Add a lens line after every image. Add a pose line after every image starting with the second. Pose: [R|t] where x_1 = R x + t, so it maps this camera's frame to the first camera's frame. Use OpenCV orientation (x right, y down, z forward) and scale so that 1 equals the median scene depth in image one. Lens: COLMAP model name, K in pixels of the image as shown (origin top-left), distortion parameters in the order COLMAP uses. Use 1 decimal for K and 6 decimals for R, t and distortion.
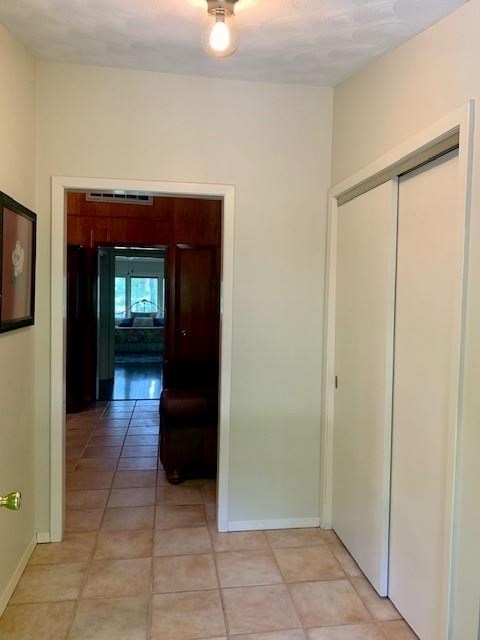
lens RADIAL K [[488.3, 0, 240.0], [0, 488.3, 320.0], [0, 0, 1]] dist [0.002625, -0.005608]
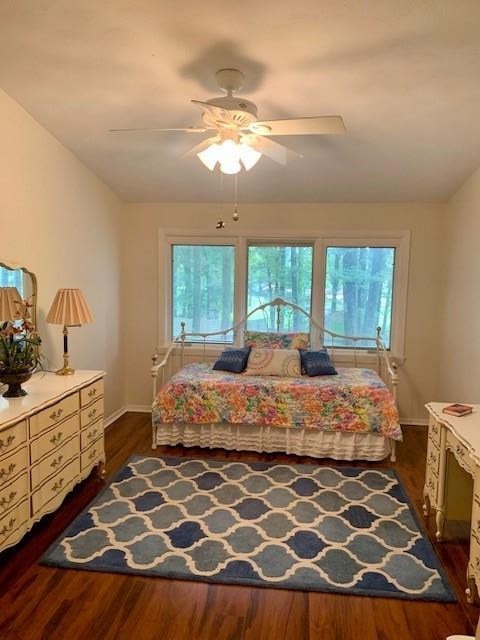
lens RADIAL K [[488.3, 0, 240.0], [0, 488.3, 320.0], [0, 0, 1]] dist [0.002625, -0.005608]
pose [[0.961458, 0.024079, -0.273895, -0.118894], [-0.010783, 0.998694, 0.049948, -0.047930], [0.274740, -0.045070, 0.960462, 0.624041]]
